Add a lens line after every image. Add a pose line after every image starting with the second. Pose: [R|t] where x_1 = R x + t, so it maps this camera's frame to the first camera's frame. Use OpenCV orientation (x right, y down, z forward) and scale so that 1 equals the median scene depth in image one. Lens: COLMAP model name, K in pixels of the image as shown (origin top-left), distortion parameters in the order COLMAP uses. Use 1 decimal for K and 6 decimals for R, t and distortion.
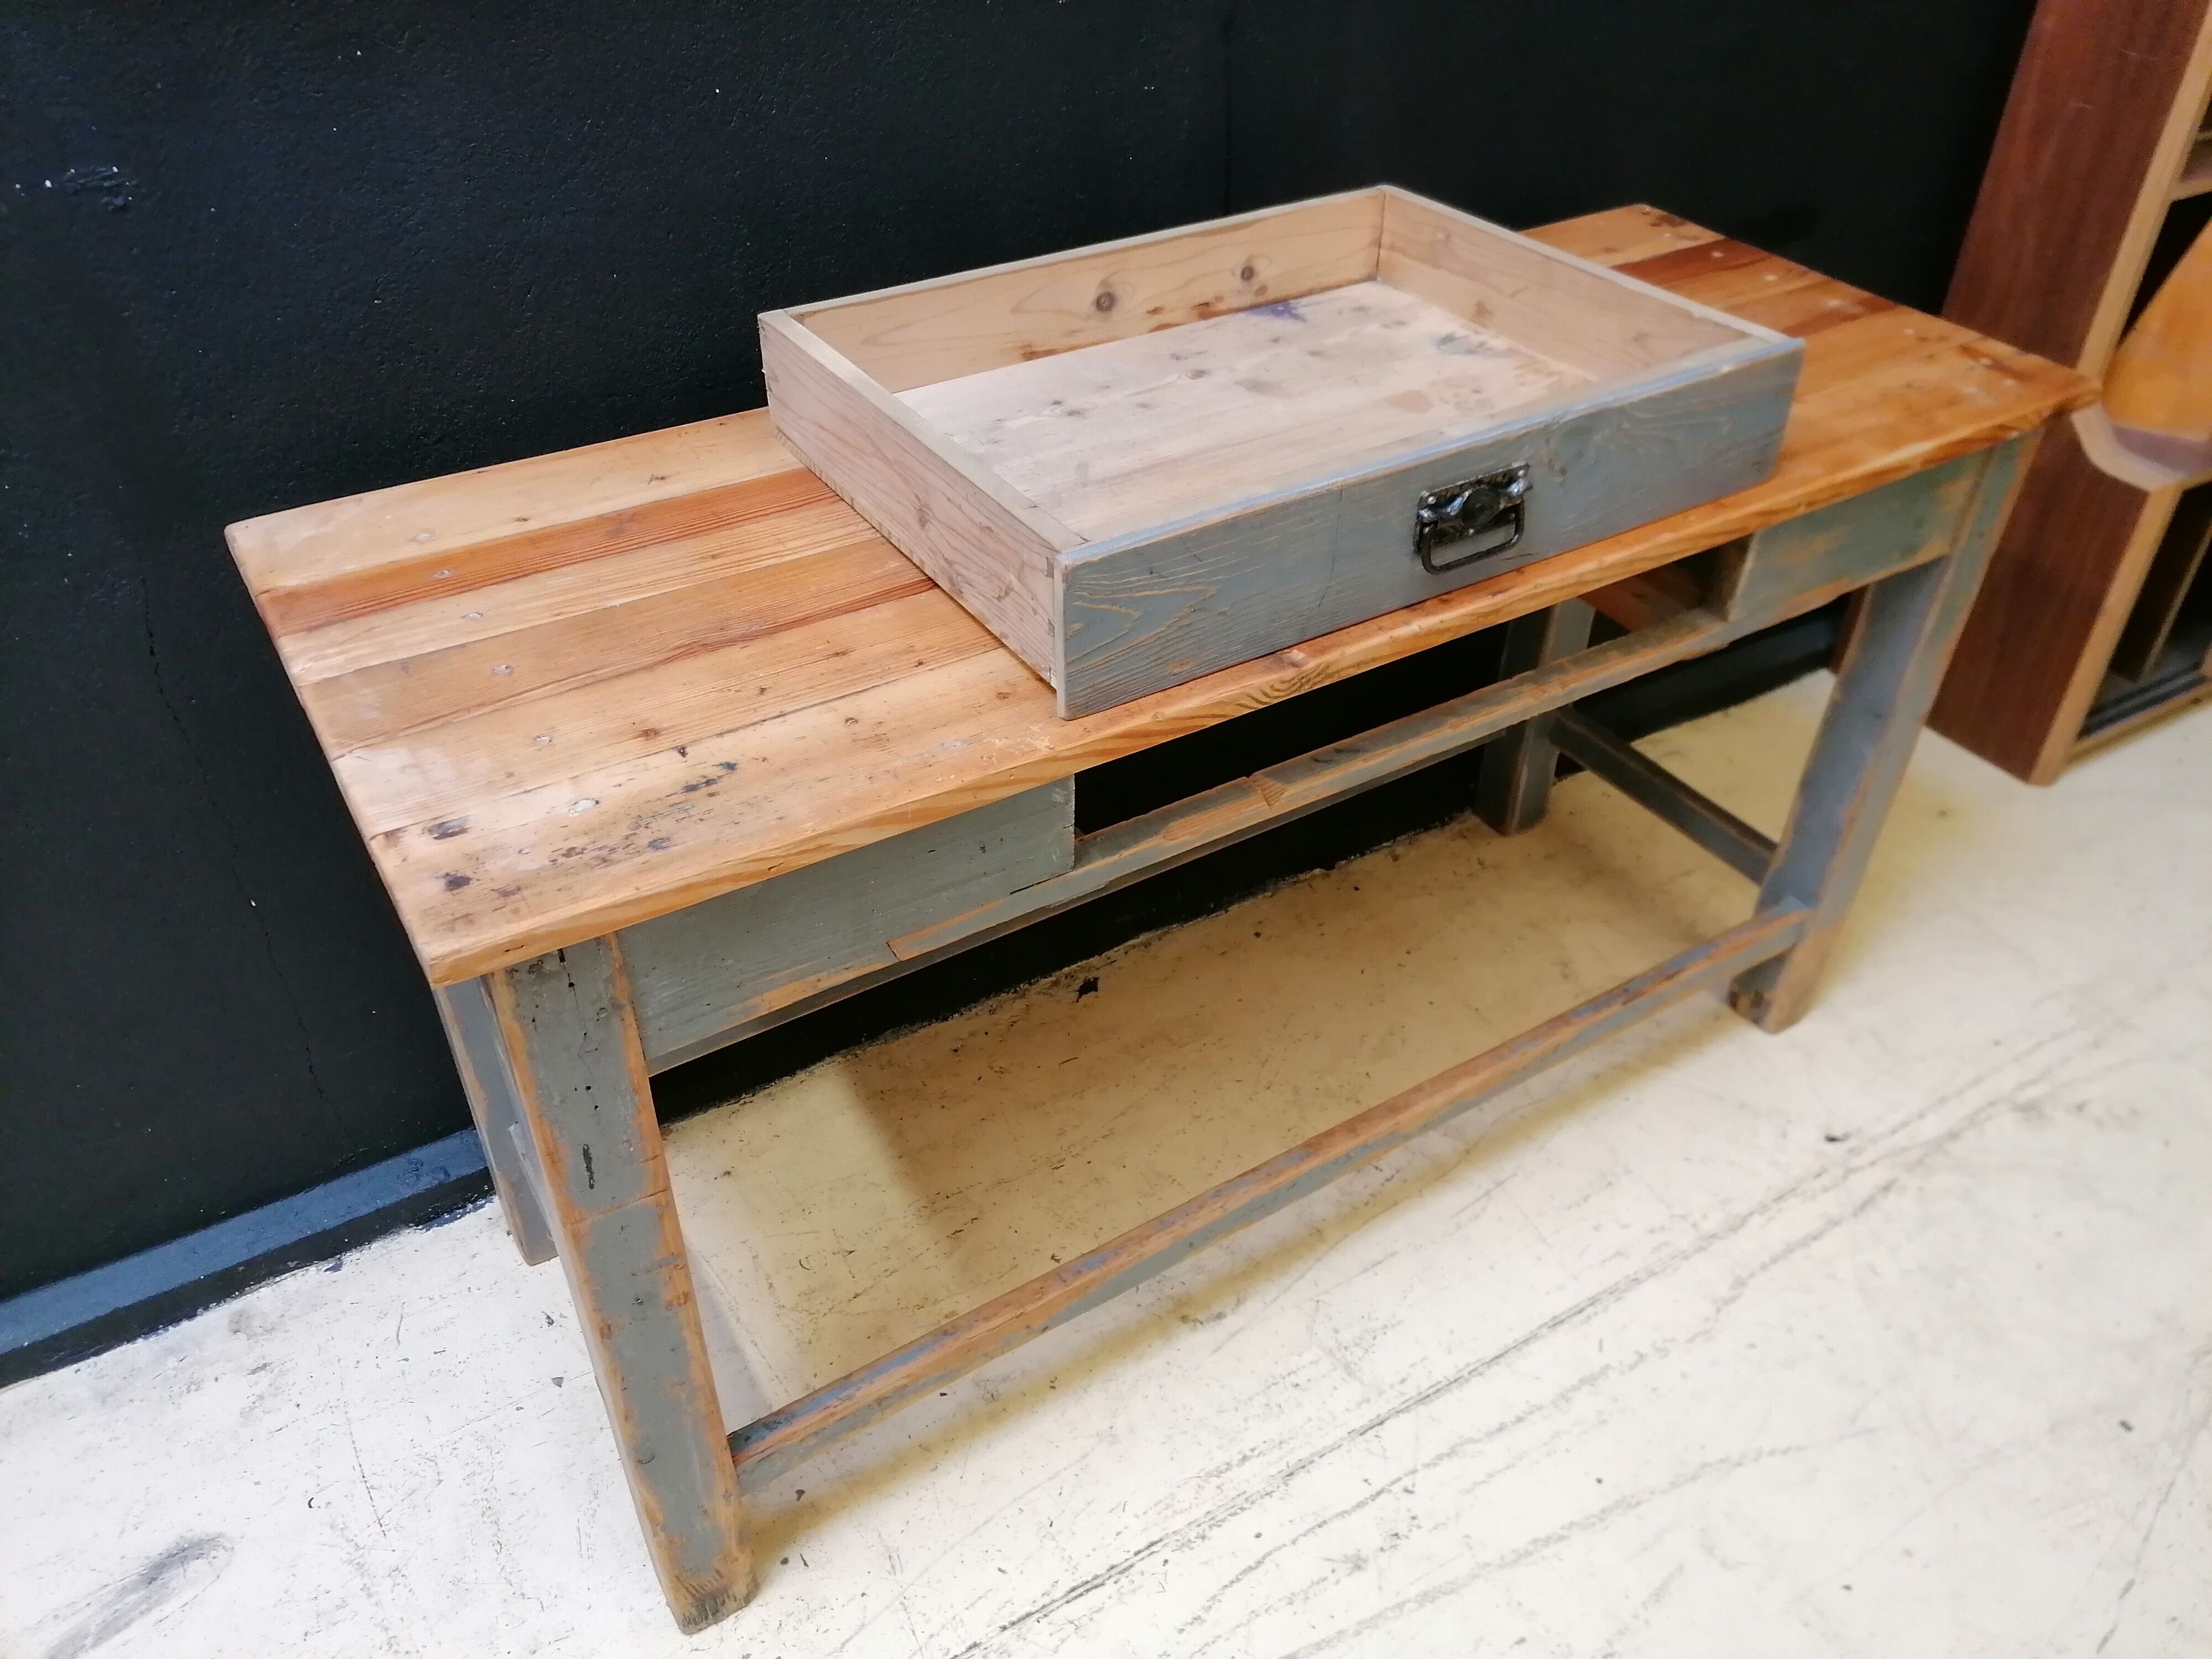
lens RADIAL K [[1662.1, 0, 1113.3], [0, 1662.1, 826.7], [0, 0, 1]] dist [0.103322, -0.130447]
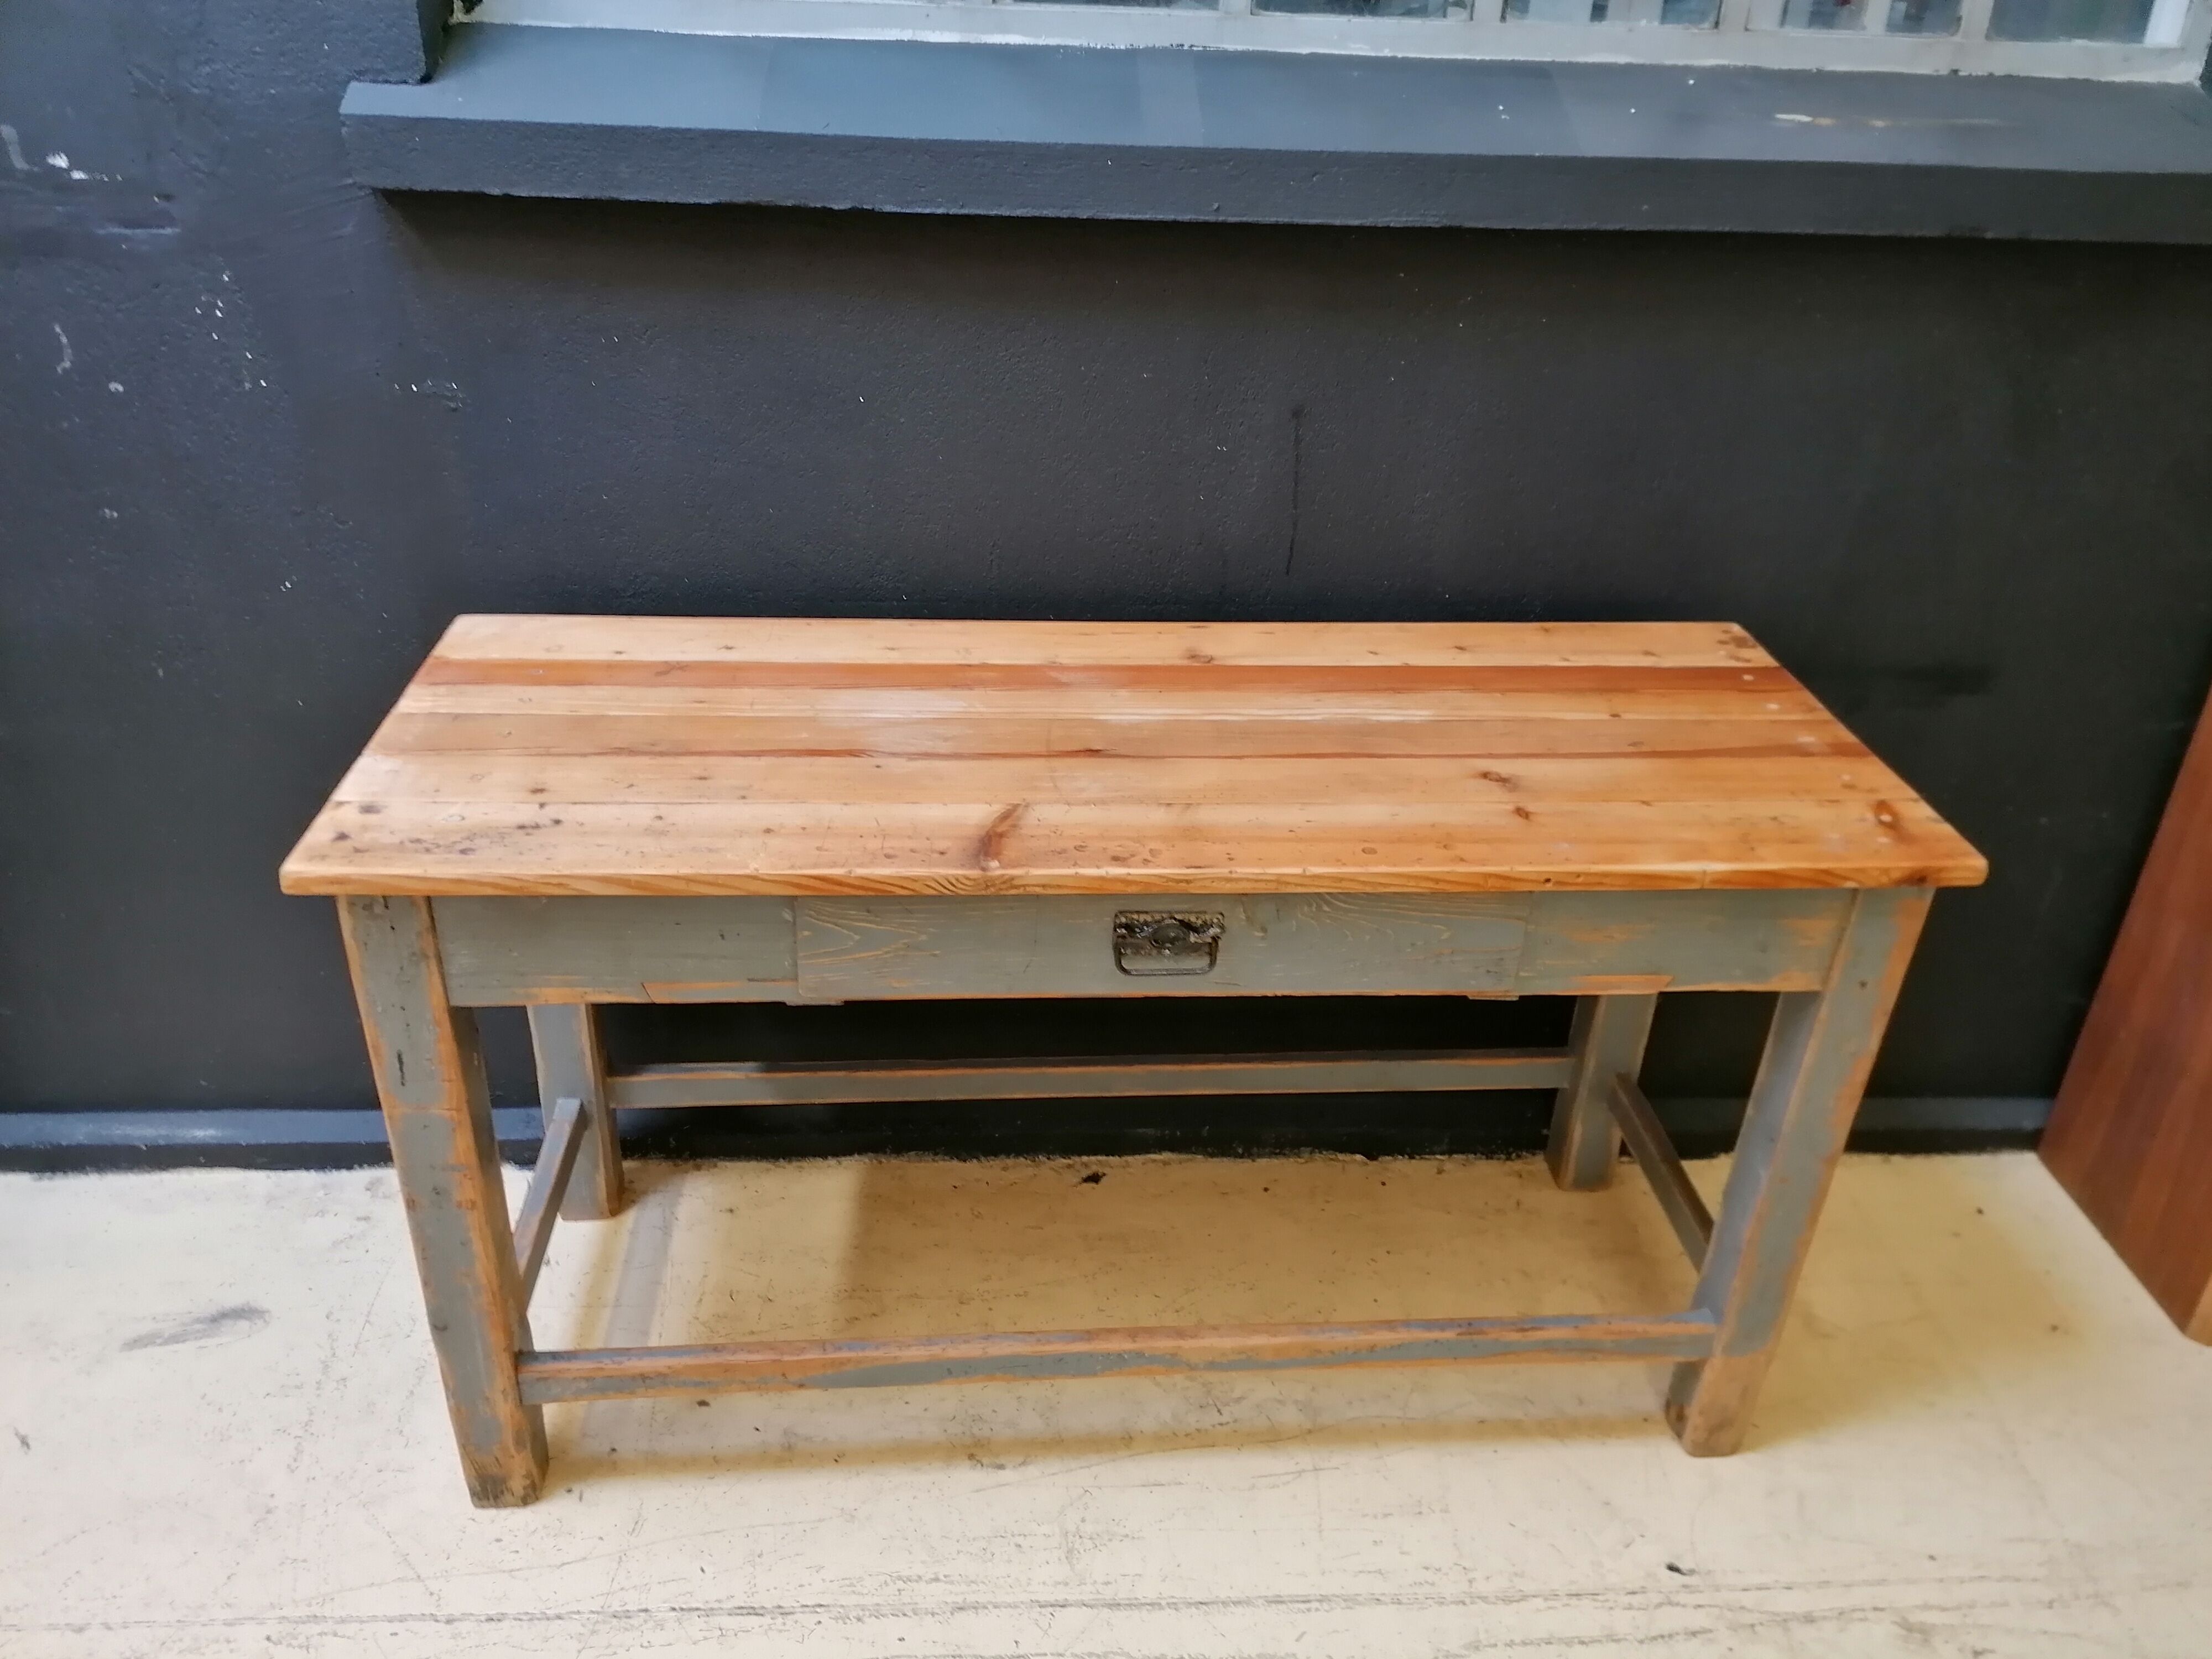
lens RADIAL K [[1662.1, 0, 1114.3], [0, 1662.1, 823.5], [0, 0, 1]] dist [0.103322, -0.130447]
pose [[0.886726, 0.242742, -0.393437, 0.511897], [-0.306583, 0.945758, -0.107464, -0.017955], [0.346010, 0.215913, 0.913049, -0.100147]]
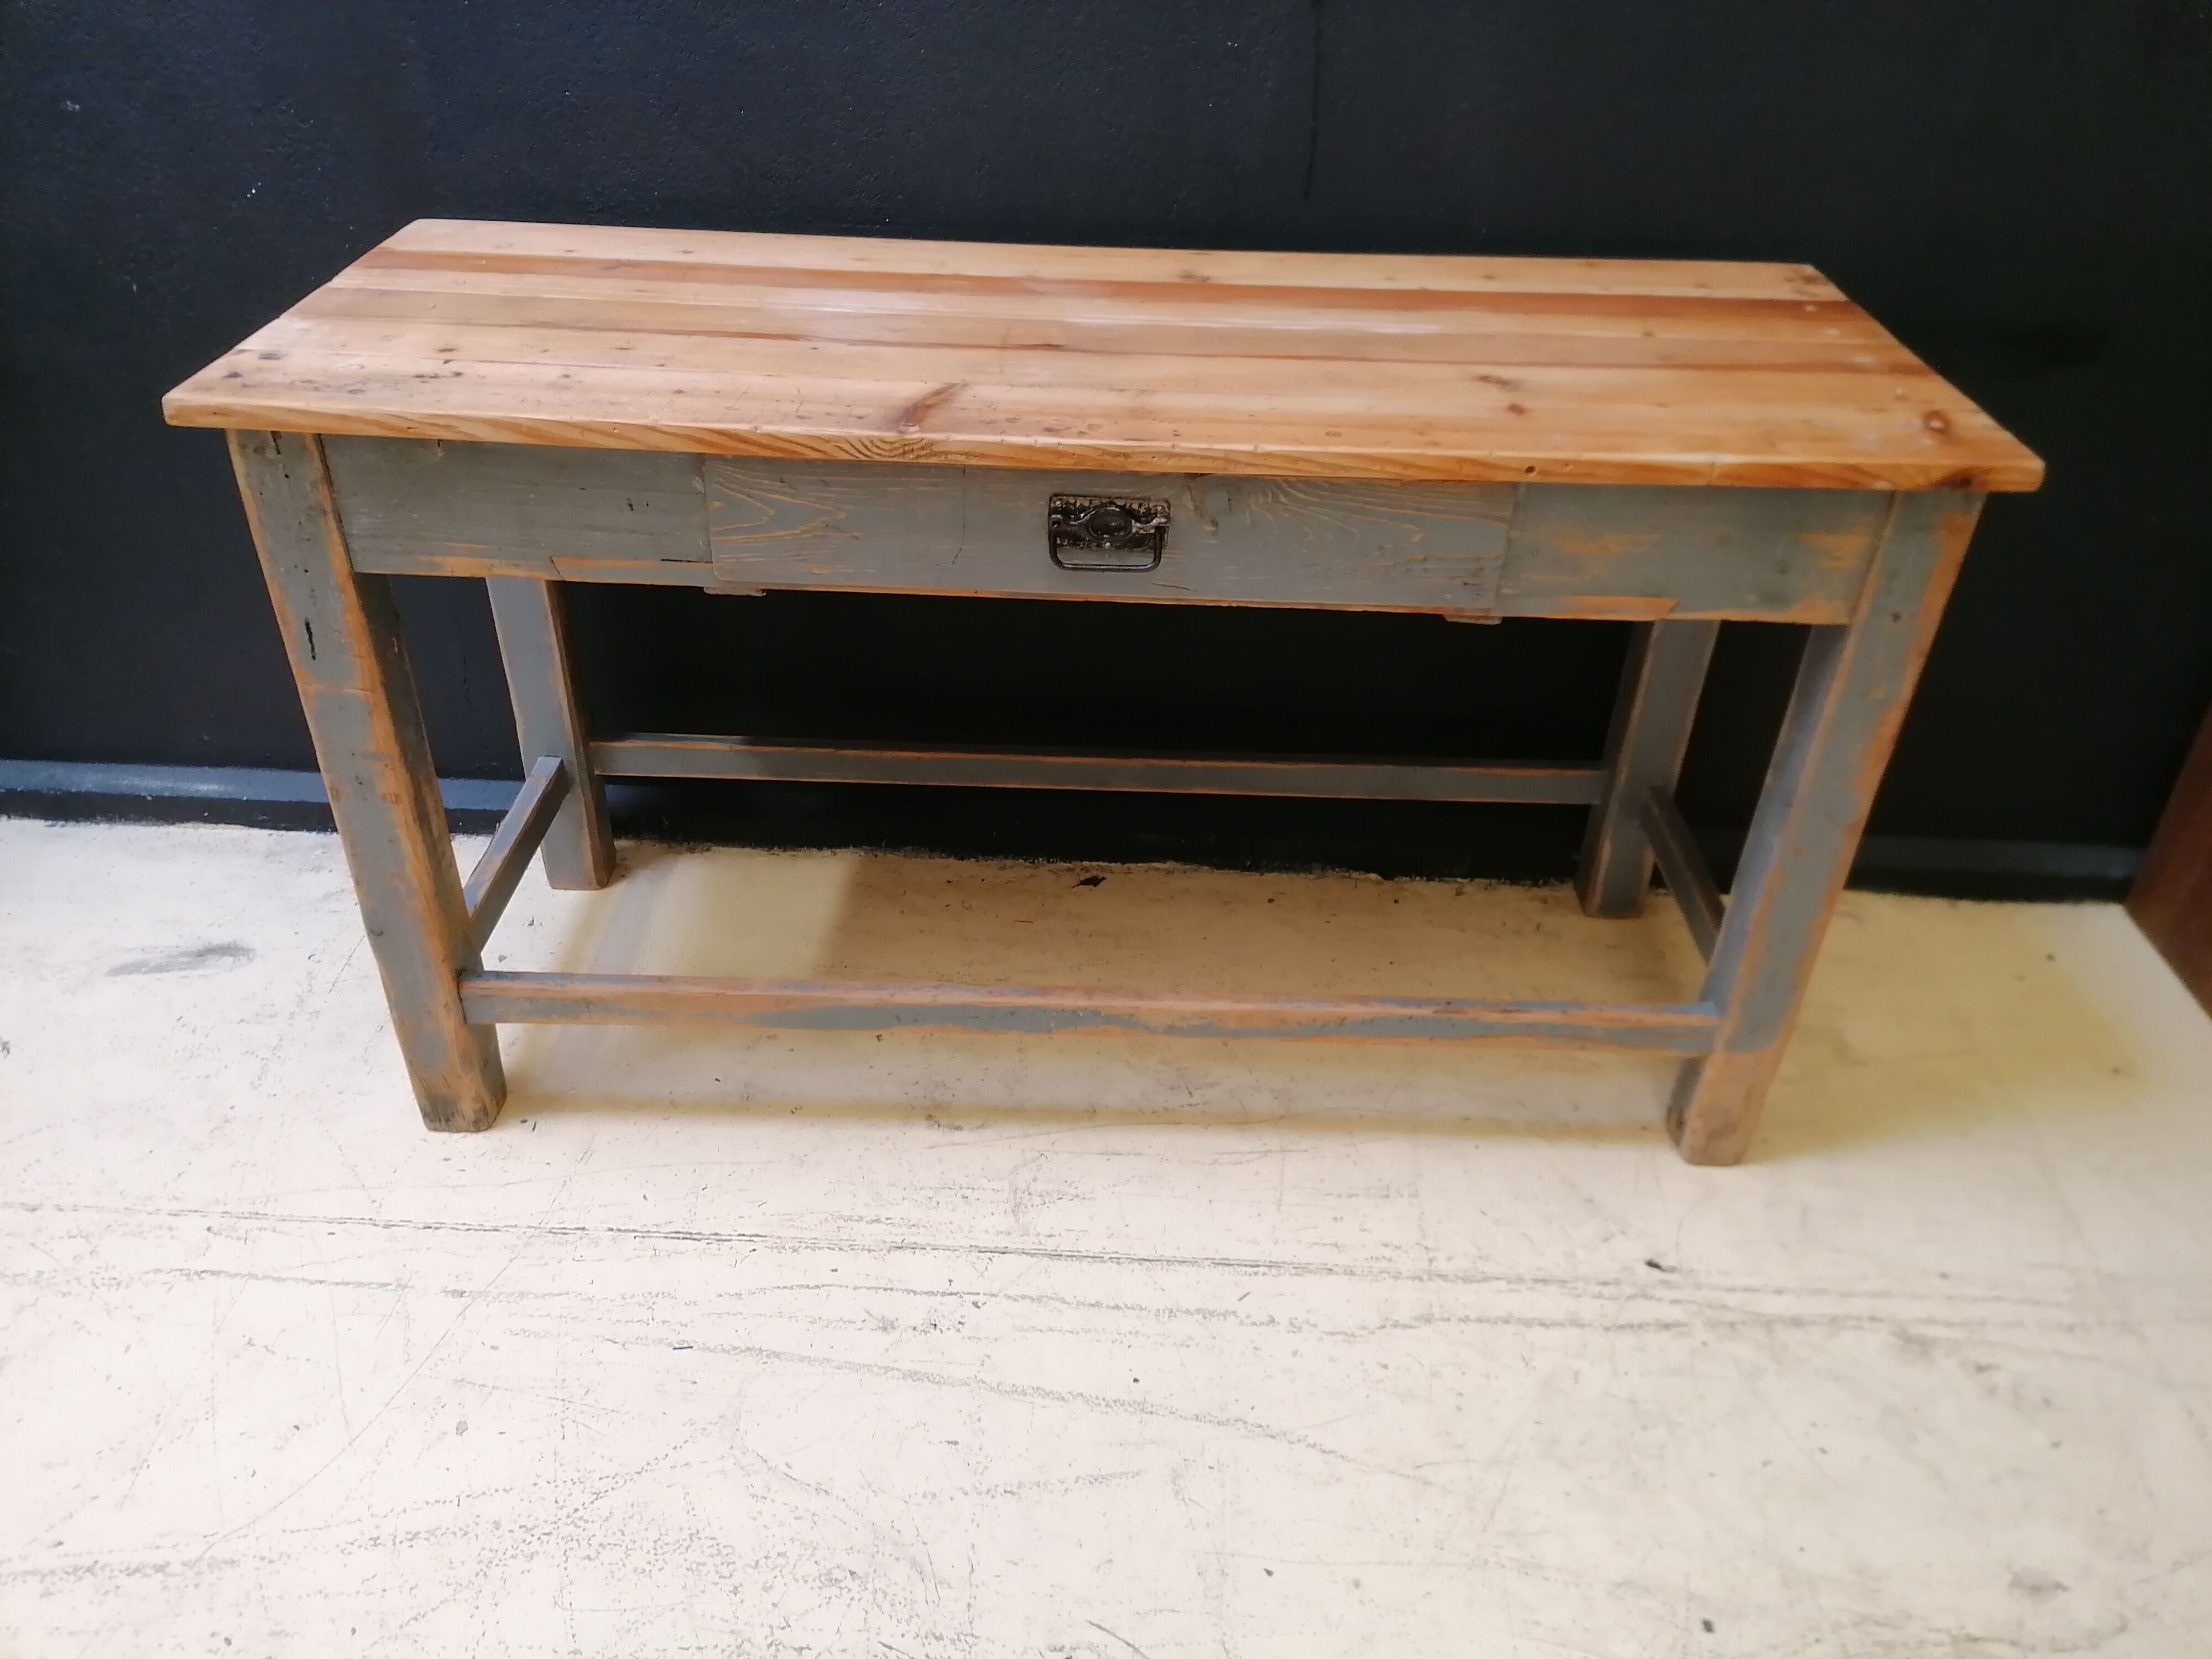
lens RADIAL K [[1662.1, 0, 1110.8], [0, 1662.1, 831.8], [0, 0, 1]] dist [0.103322, -0.130447]
pose [[0.840530, 0.309795, -0.444451, 0.623852], [-0.347887, 0.937526, -0.004430, 0.088786], [0.415312, 0.158343, 0.895792, 0.040406]]
